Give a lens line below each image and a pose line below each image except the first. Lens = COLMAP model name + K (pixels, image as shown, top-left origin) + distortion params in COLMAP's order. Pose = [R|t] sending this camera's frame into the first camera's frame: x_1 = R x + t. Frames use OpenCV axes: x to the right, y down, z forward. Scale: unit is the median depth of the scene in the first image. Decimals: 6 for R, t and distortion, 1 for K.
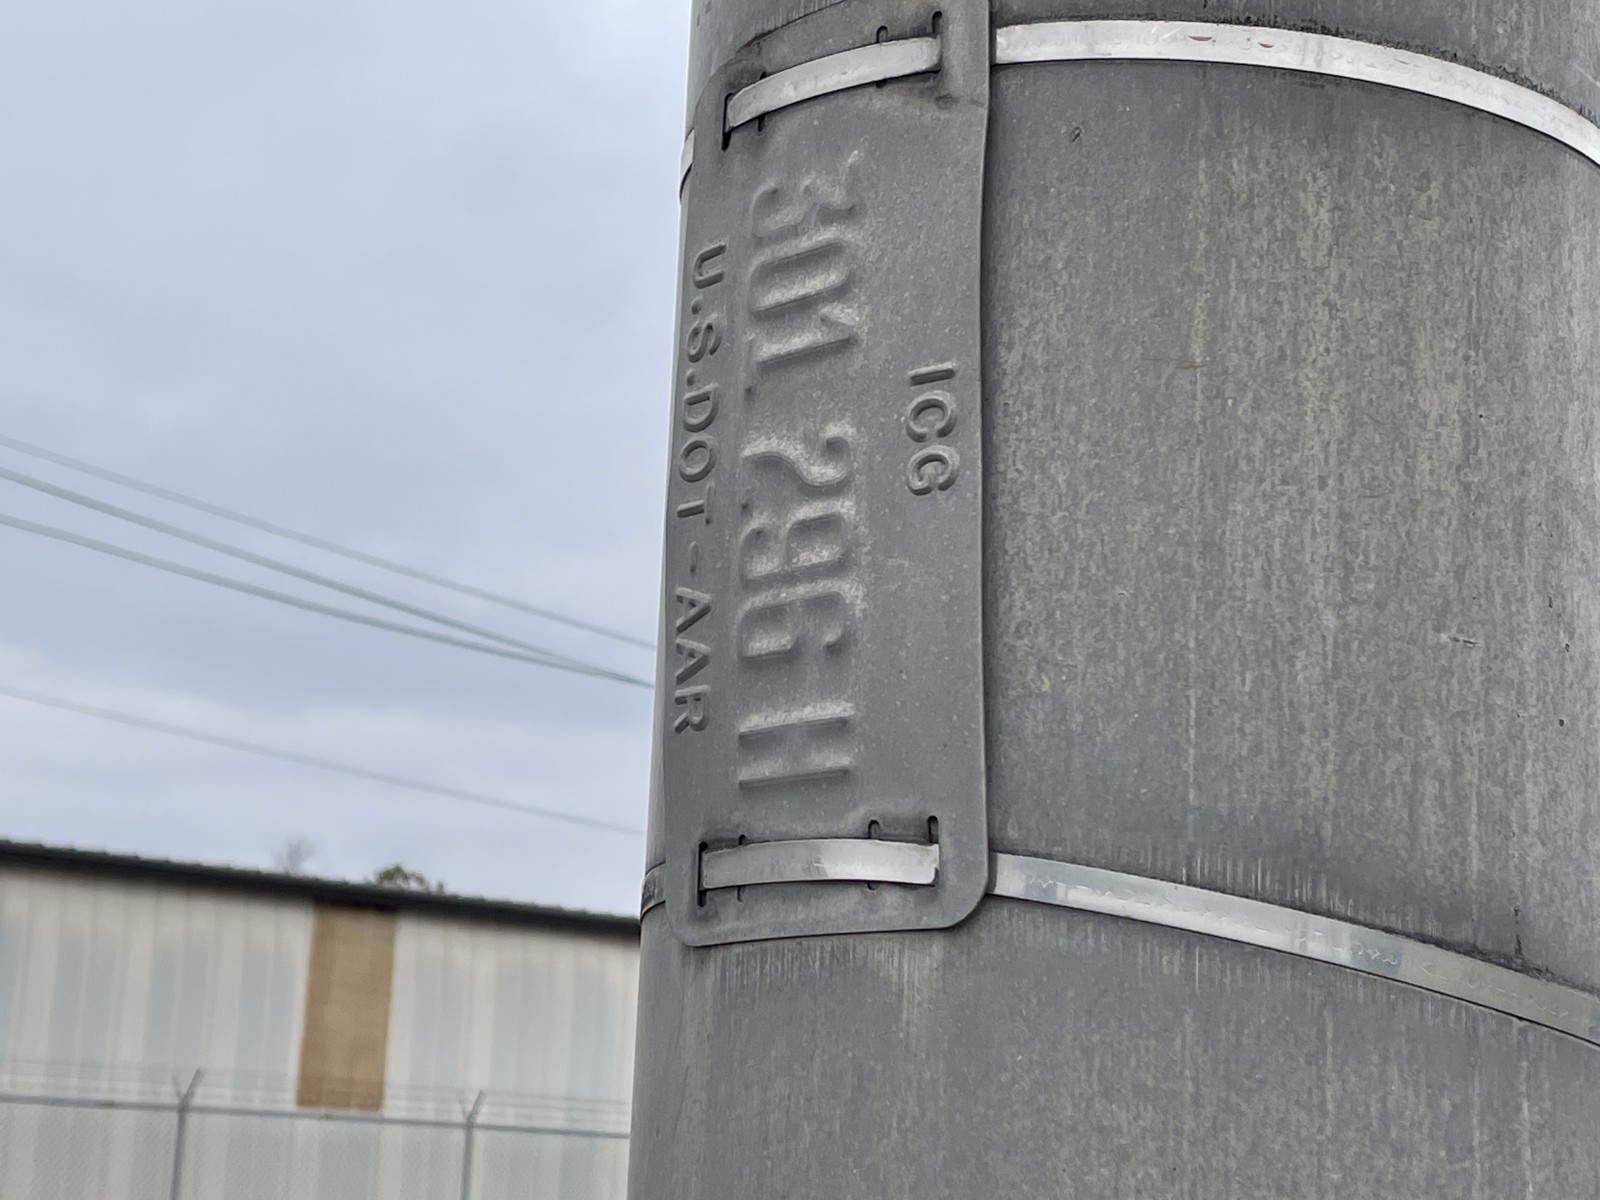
lens RADIAL K [[2914.7, 0, 755.2], [0, 2914.7, 593.8], [0, 0, 1]] dist [0.161972, 0.000000]
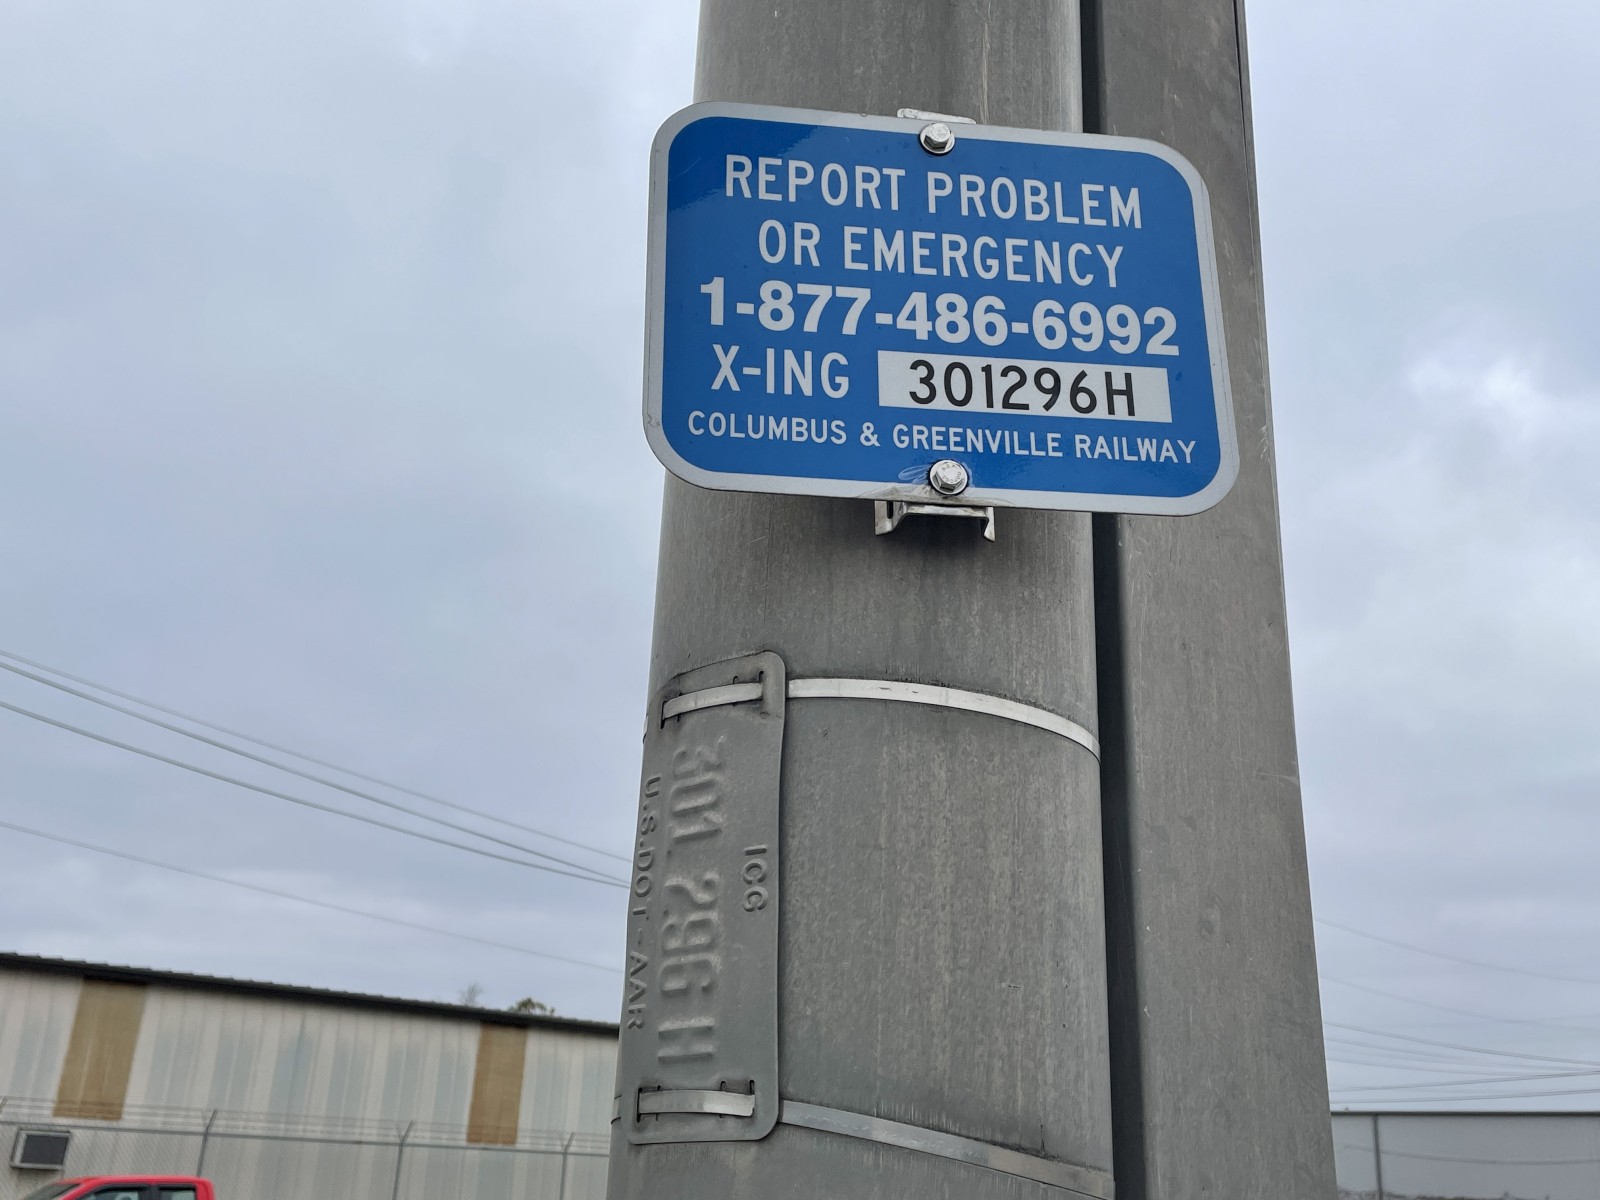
lens RADIAL K [[1585.6, 0, 784.4], [0, 1585.6, 585.9], [0, 0, 1]] dist [0.087852, 0.000000]
pose [[0.999526, 0.008275, 0.029641, 0.045836], [-0.003624, 0.988118, -0.153656, -0.086975], [-0.030560, 0.153476, 0.987680, -0.132782]]
